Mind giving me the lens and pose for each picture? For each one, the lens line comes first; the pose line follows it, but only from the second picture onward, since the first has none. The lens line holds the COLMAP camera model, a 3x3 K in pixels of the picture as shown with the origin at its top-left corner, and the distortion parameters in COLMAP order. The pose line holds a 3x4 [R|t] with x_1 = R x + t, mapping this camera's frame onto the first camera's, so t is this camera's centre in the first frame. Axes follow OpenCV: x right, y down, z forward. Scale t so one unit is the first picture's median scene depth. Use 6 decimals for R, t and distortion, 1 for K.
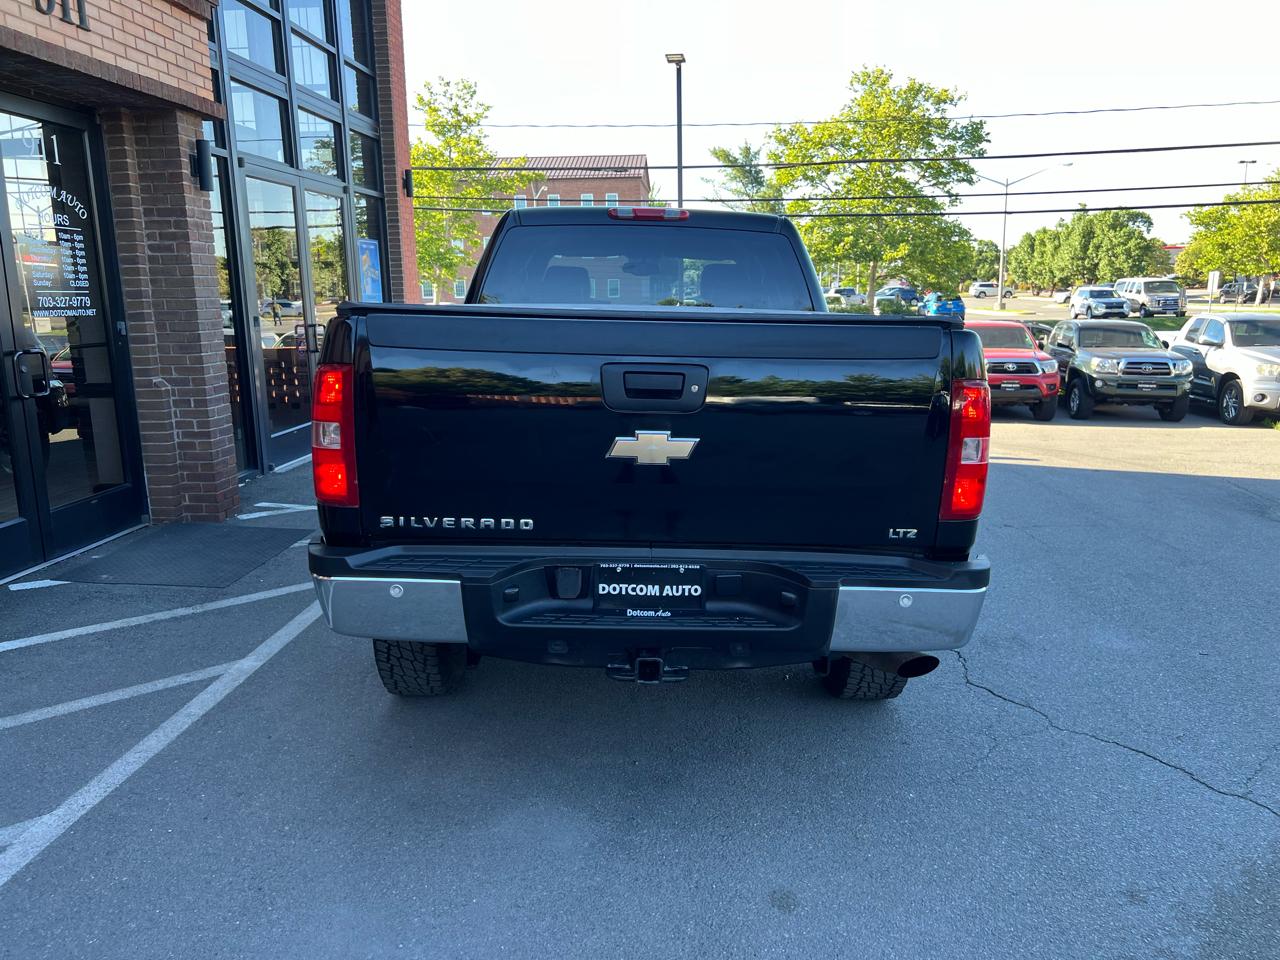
lens RADIAL K [[964.3, 0, 655.1], [0, 964.3, 480.9], [0, 0, 1]] dist [0.046187, -0.056156]
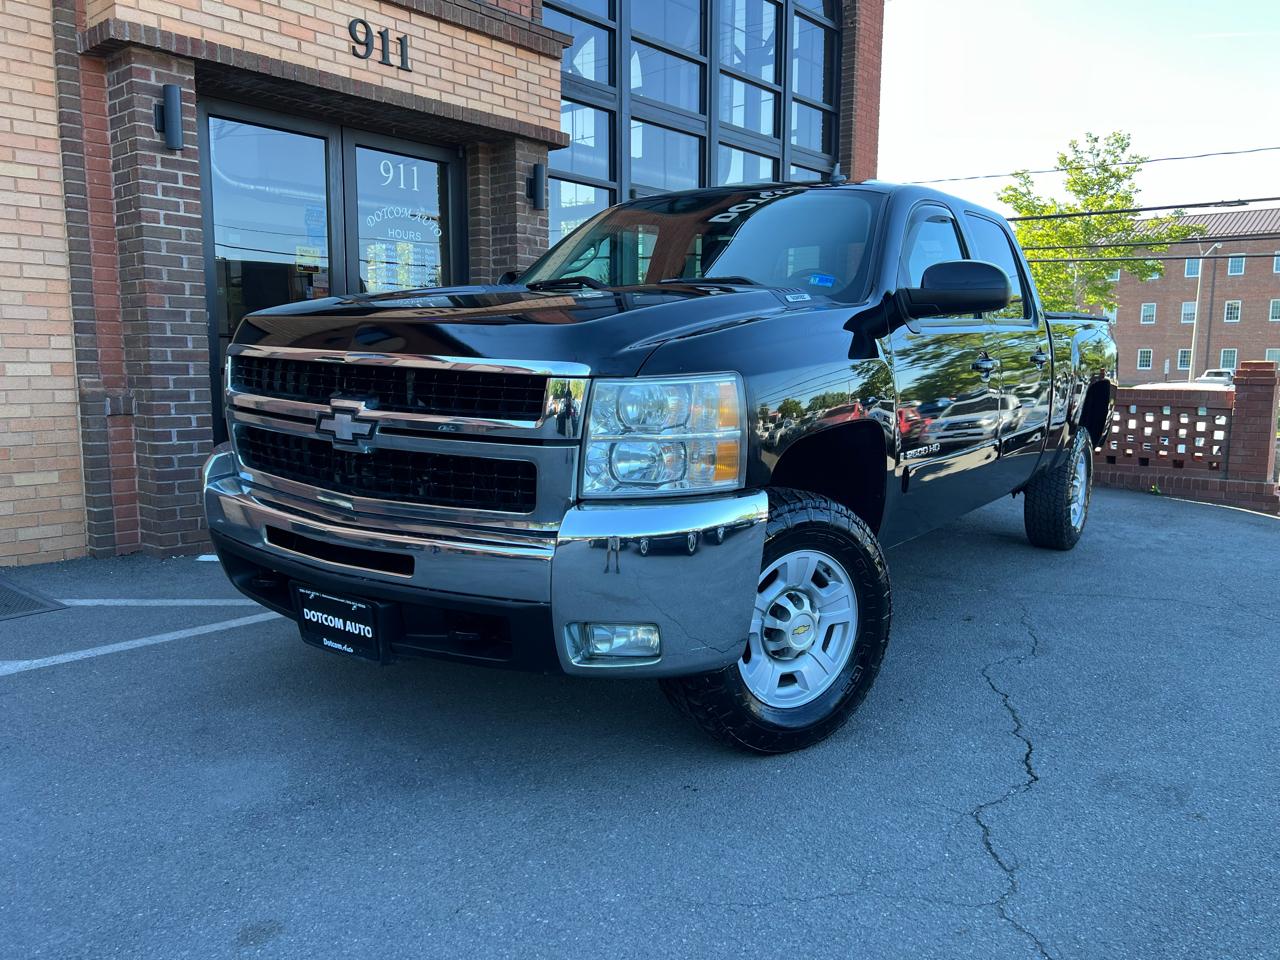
lens RADIAL K [[960.2, 0, 652.9], [0, 960.2, 480.5], [0, 0, 1]] dist [0.056046, -0.065233]
pose [[0.794518, 0.090899, -0.600399, 0.328238], [-0.134519, 0.990514, -0.028050, 0.022813], [0.592153, 0.103052, 0.799209, 0.217731]]
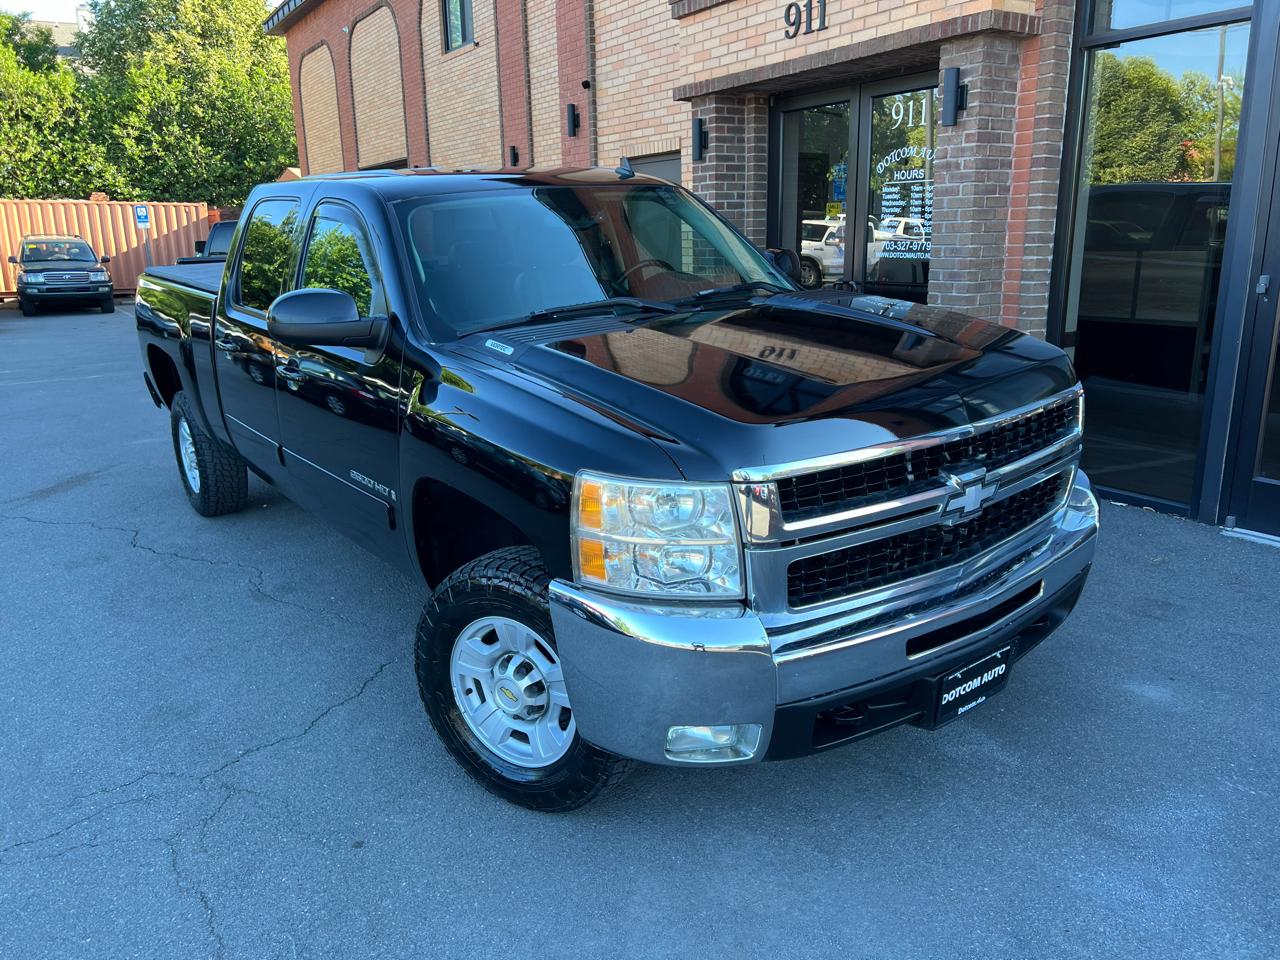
lens RADIAL K [[961.4, 0, 645.0], [0, 961.4, 480.7], [0, 0, 1]] dist [0.047200, -0.052903]
pose [[-0.810766, 0.170389, -0.560023, 0.321377], [-0.086634, 0.911236, 0.402671, -0.327085], [0.578924, 0.374989, -0.724038, 1.570365]]
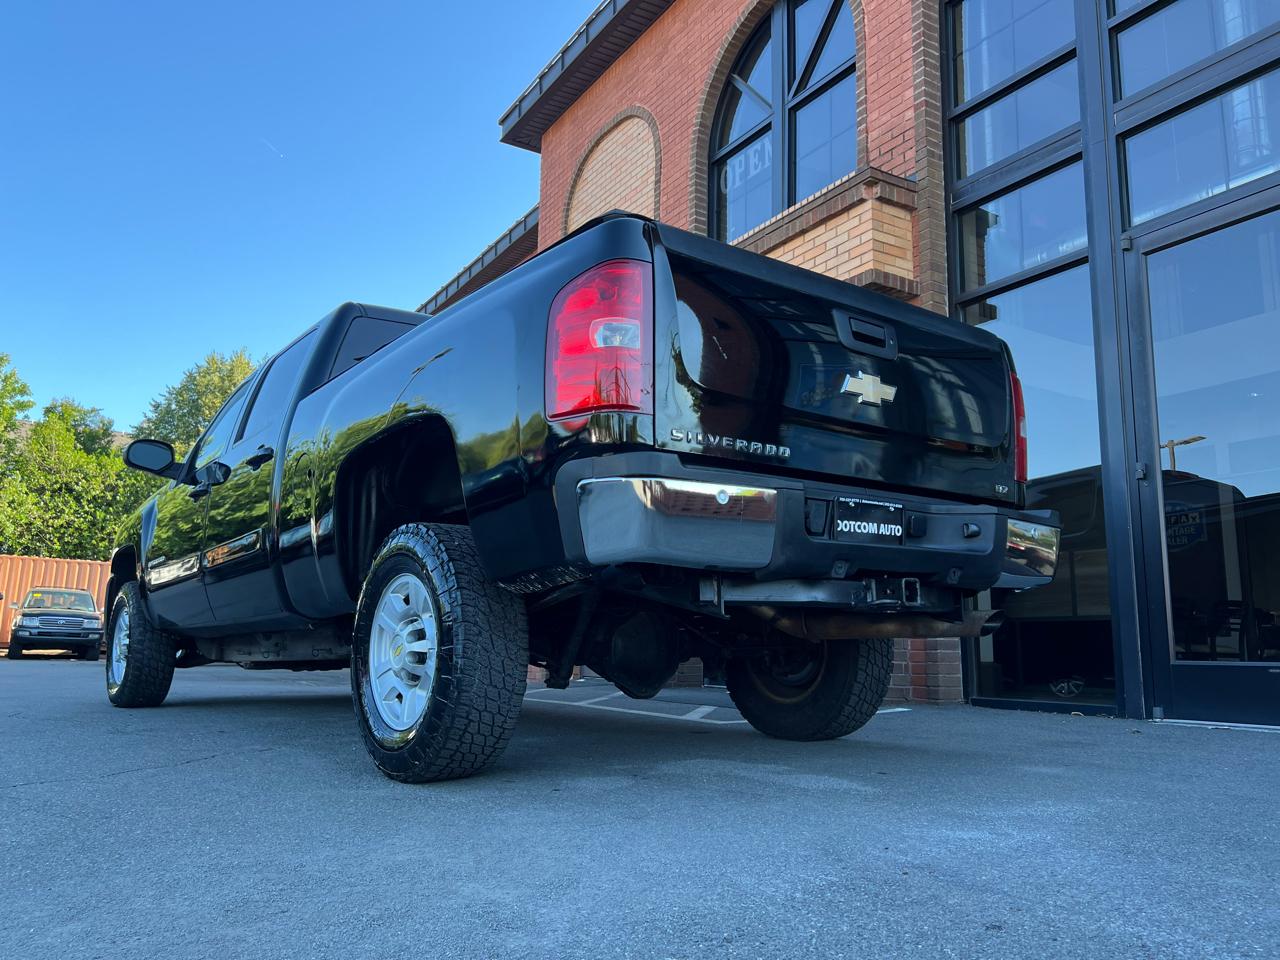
lens RADIAL K [[958.8, 0, 628.6], [0, 958.8, 486.0], [0, 0, 1]] dist [0.041319, -0.039793]
pose [[-0.820549, -0.104428, -0.561956, 0.266614], [-0.123373, 0.992351, -0.004263, -0.137712], [0.558103, 0.065832, -0.827156, 1.663283]]
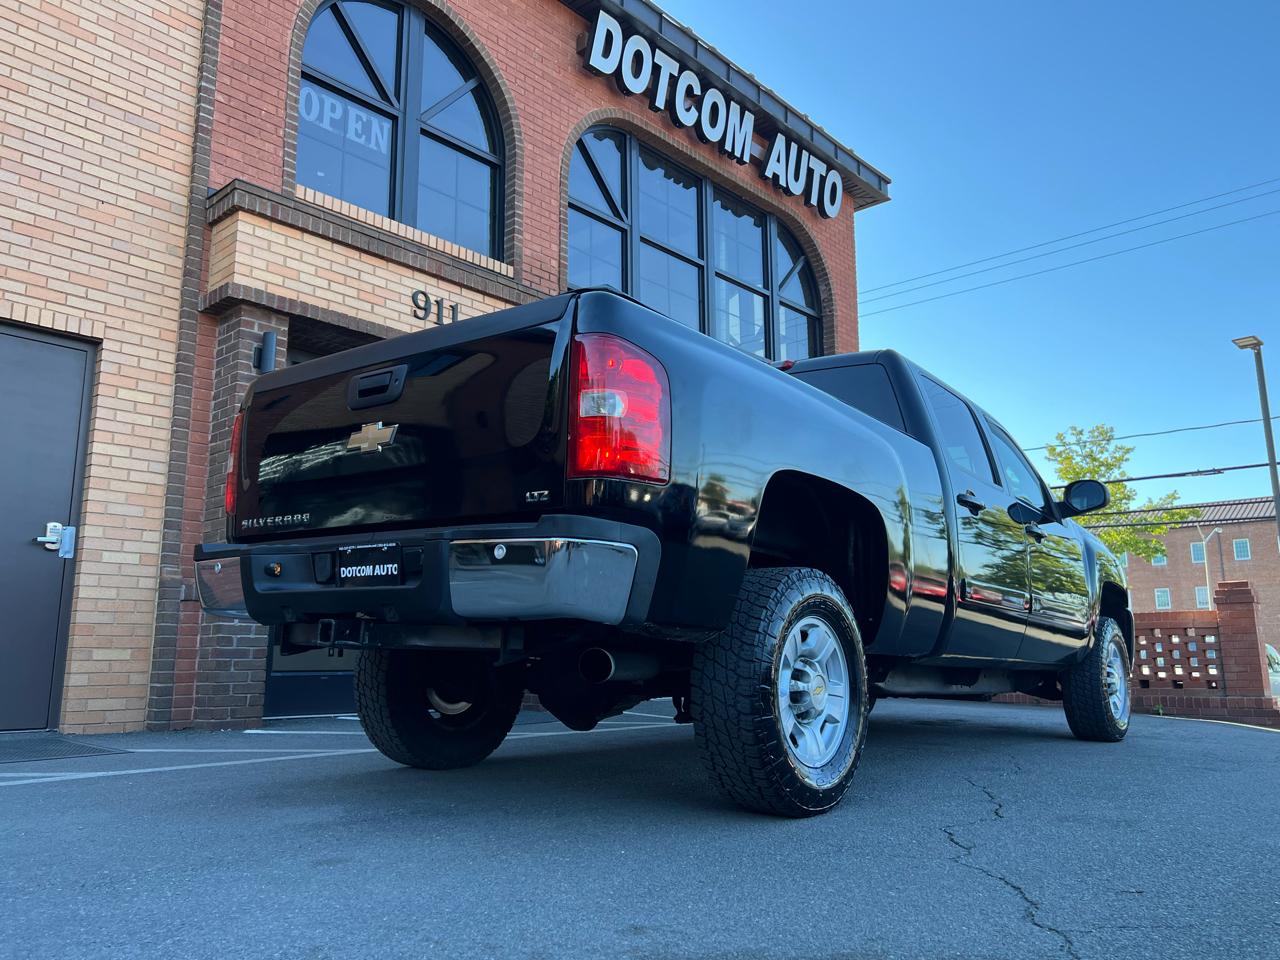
lens RADIAL K [[961.4, 0, 645.0], [0, 961.4, 480.7], [0, 0, 1]] dist [0.047200, -0.052903]
pose [[0.779293, -0.109150, -0.617081, 0.396160], [-0.124359, 0.938194, -0.322998, 0.142435], [0.614197, 0.328450, 0.717553, 0.164392]]
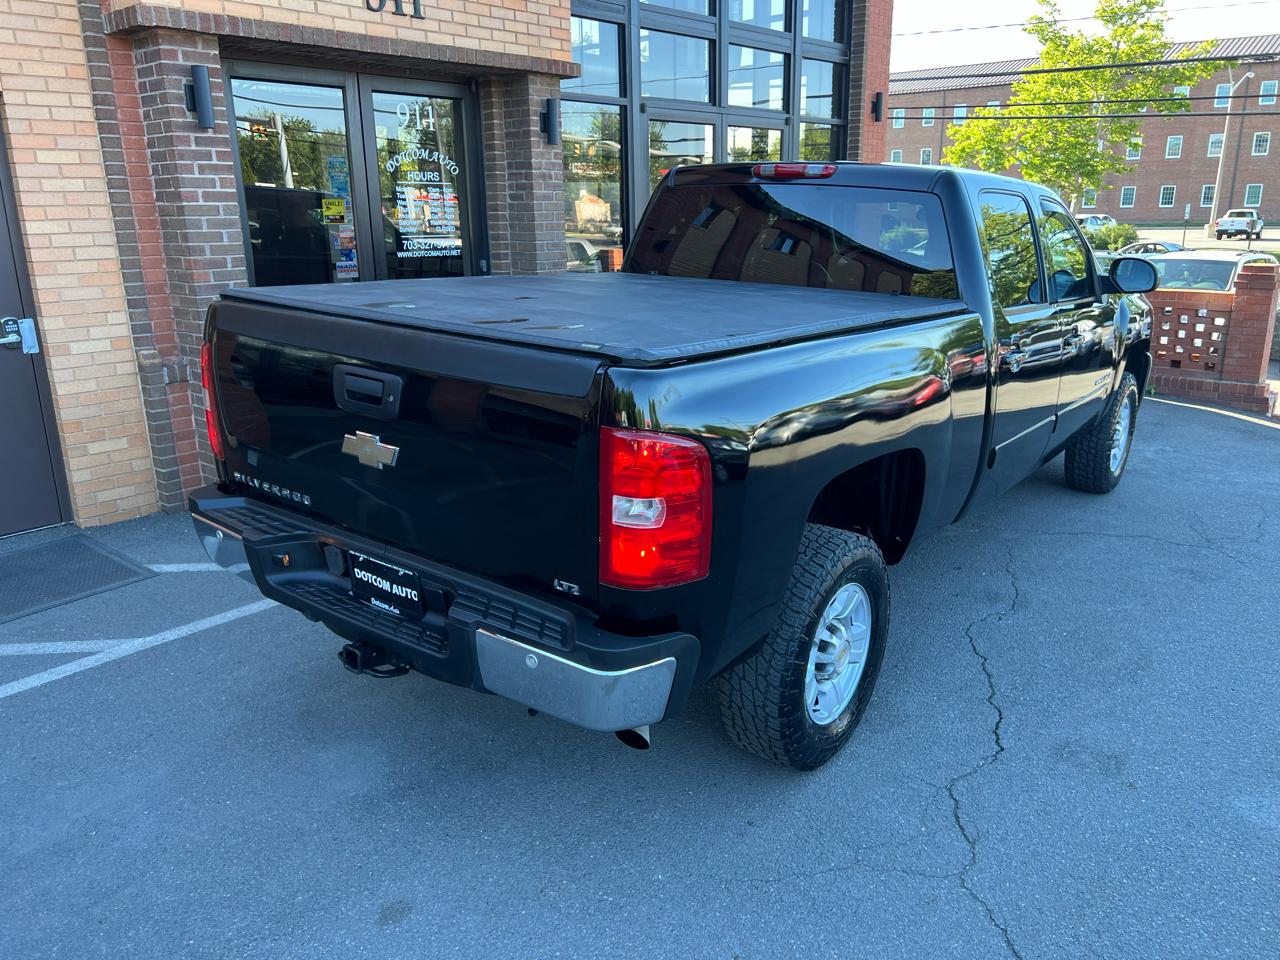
lens RADIAL K [[964.3, 0, 655.1], [0, 964.3, 480.9], [0, 0, 1]] dist [0.046187, -0.056156]
pose [[0.793221, 0.171116, -0.584397, 0.349882], [-0.117252, 0.984666, 0.129168, -0.070709], [0.597539, -0.033936, 0.801121, 0.150099]]
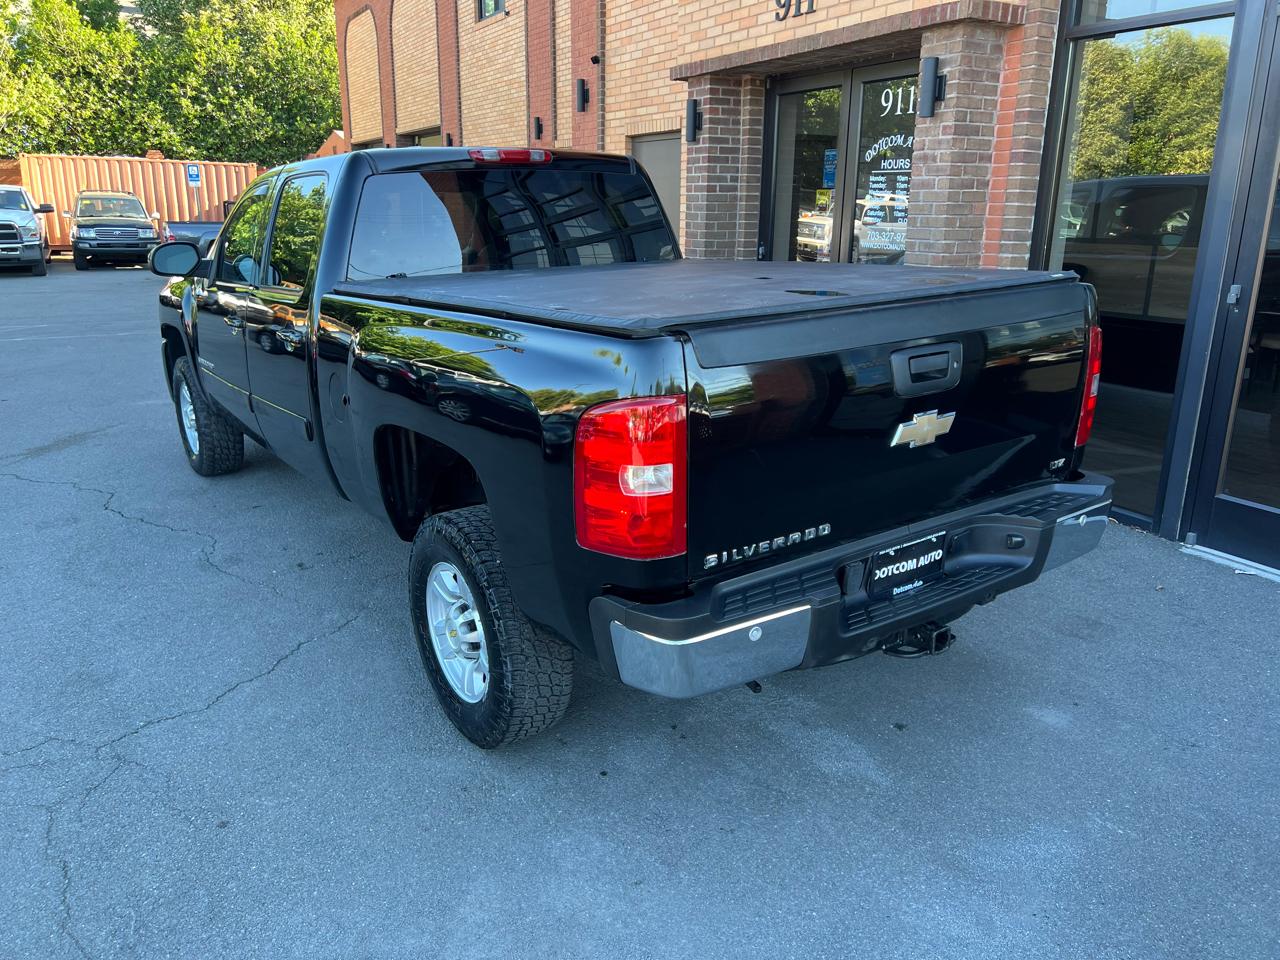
lens RADIAL K [[960.0, 0, 631.3], [0, 960.0, 472.8], [0, 0, 1]] dist [0.040217, -0.039438]
pose [[-0.849924, 0.146892, -0.506016, 0.249805], [-0.101008, 0.897121, 0.430084, -0.349325], [0.517133, 0.416650, -0.747647, 1.607082]]
